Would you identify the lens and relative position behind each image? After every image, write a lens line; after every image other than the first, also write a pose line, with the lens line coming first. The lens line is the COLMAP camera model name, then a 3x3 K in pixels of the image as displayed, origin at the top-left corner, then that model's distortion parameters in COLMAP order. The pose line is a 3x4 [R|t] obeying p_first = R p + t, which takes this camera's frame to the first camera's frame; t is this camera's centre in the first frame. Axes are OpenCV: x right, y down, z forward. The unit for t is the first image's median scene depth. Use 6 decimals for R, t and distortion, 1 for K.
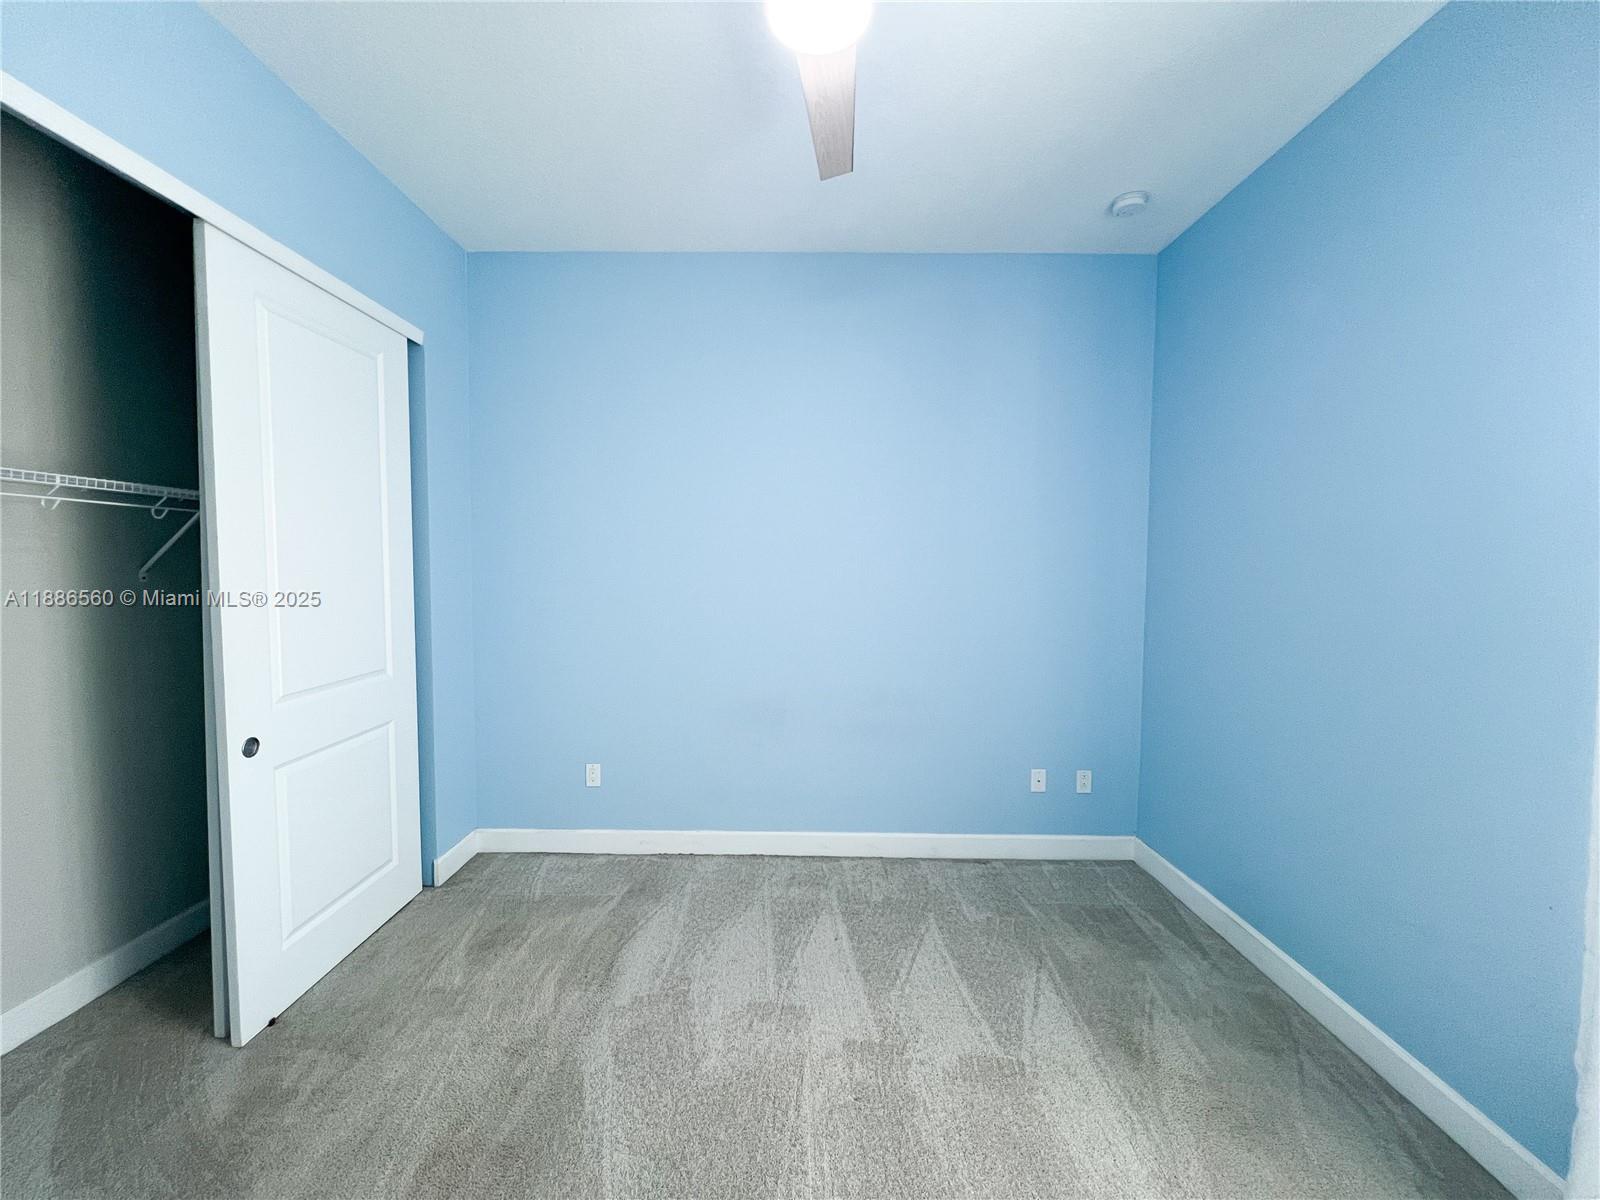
lens RADIAL K [[643.9, 0, 794.8], [0, 643.9, 598.9], [0, 0, 1]] dist [0.000119, 0.000532]
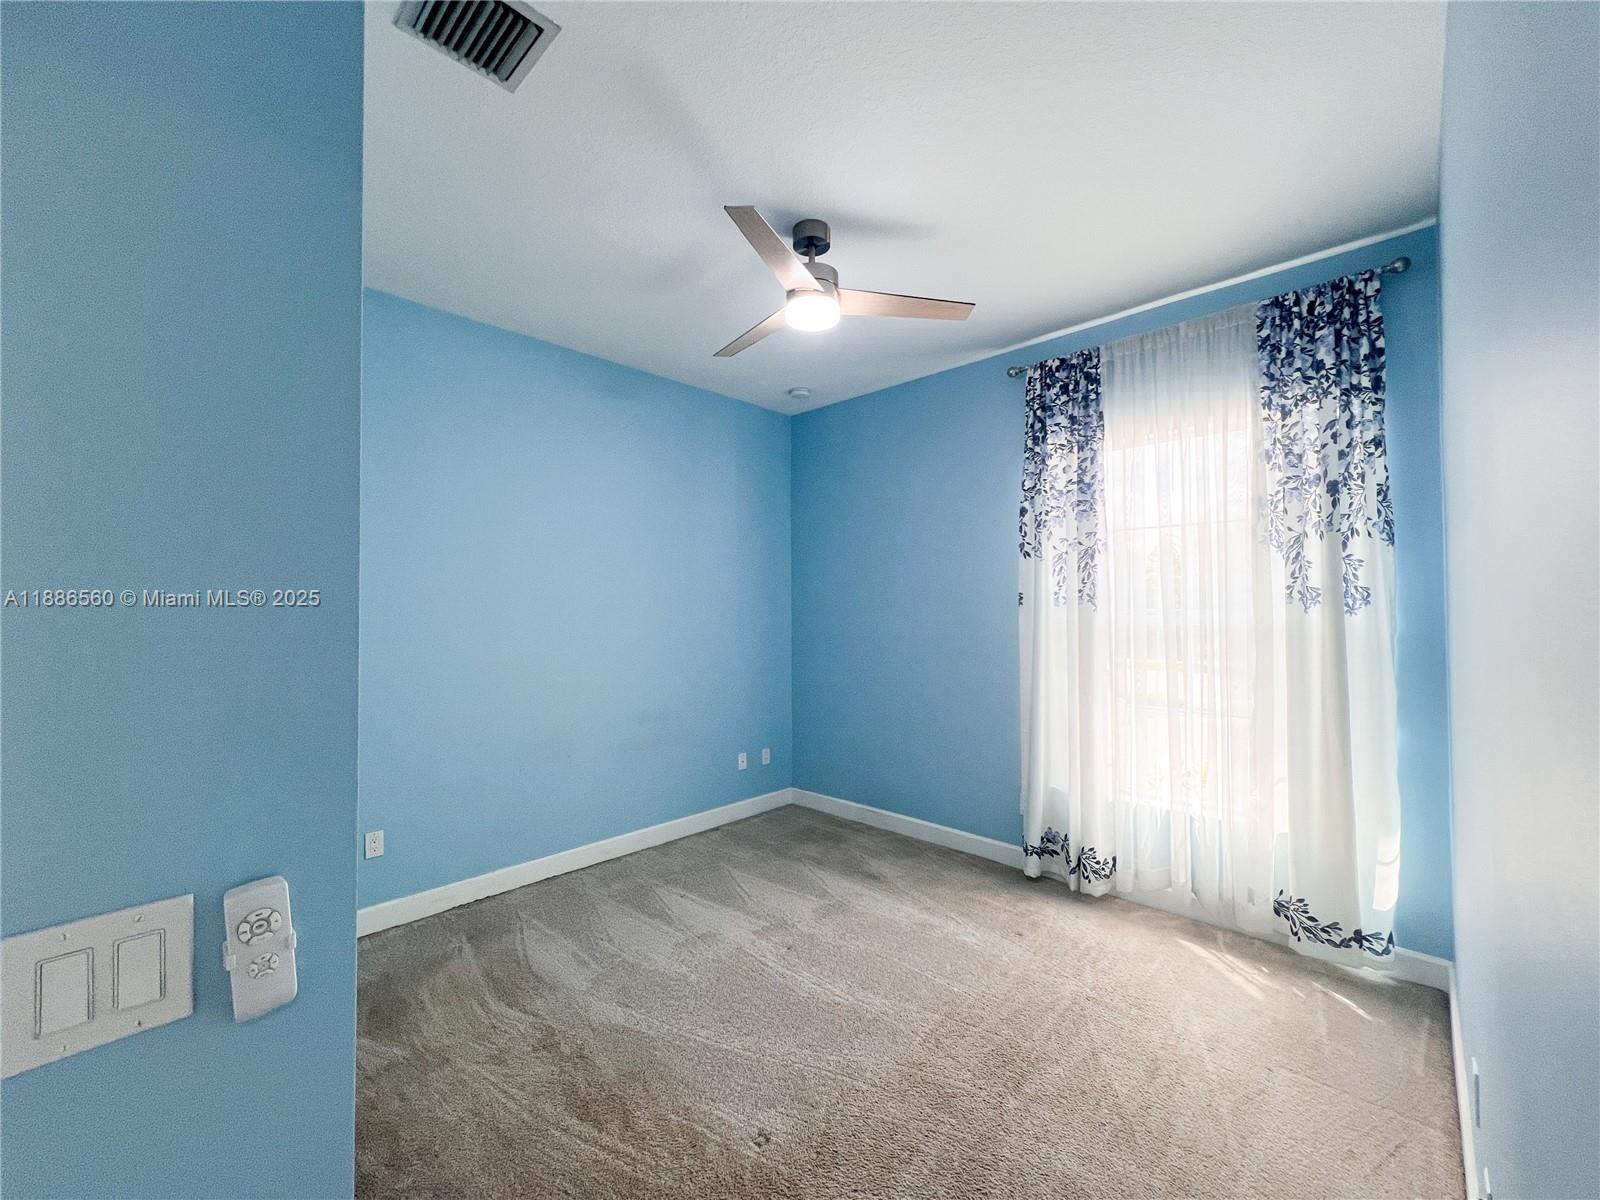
lens RADIAL K [[648.4, 0, 796.7], [0, 648.4, 598.8], [0, 0, 1]] dist [0.000018, 0.000432]
pose [[0.688144, 0.001282, 0.725573, -0.669477], [0.049438, 0.997592, -0.048650, 0.000621], [-0.723888, 0.069349, 0.686423, -0.104932]]
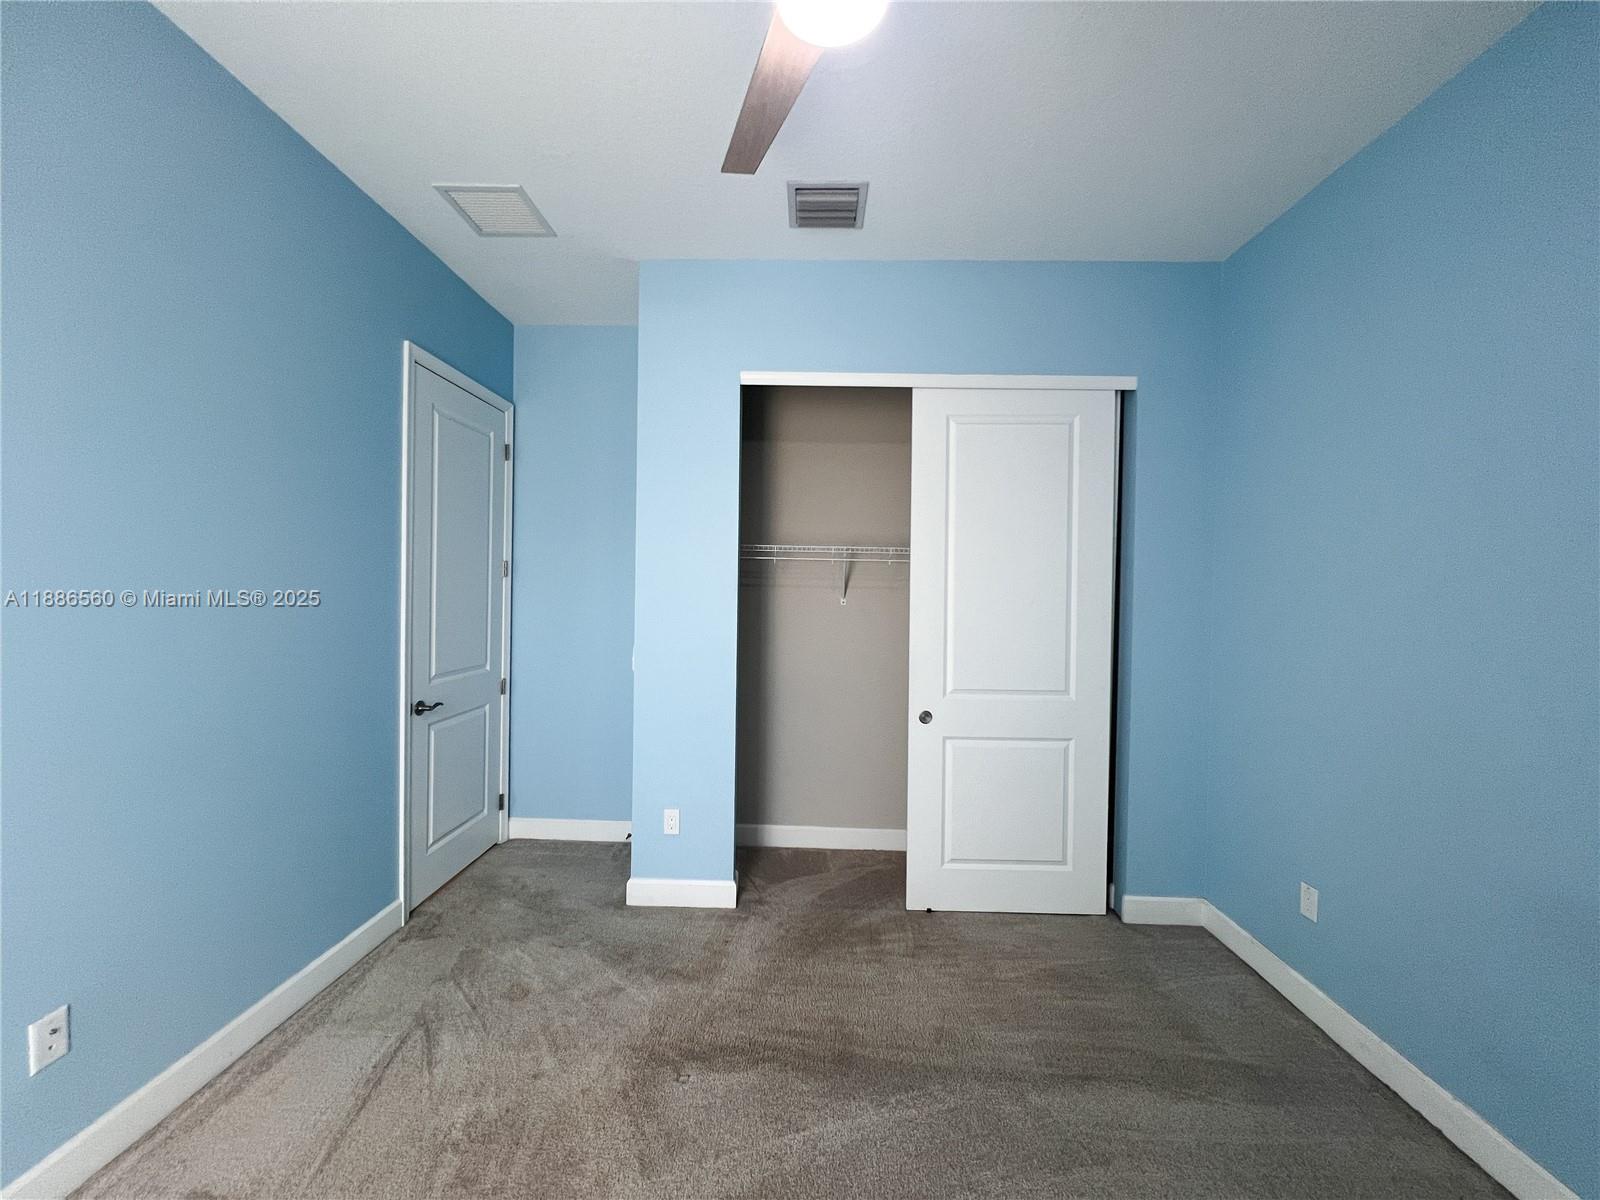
lens RADIAL K [[643.9, 0, 793.1], [0, 643.9, 594.8], [0, 0, 1]] dist [0.000119, 0.000532]
pose [[-0.027572, 0.004879, -0.999608, 0.480594], [-0.072016, 0.997380, 0.006854, -0.031989], [0.997022, 0.072177, -0.027149, 0.505388]]
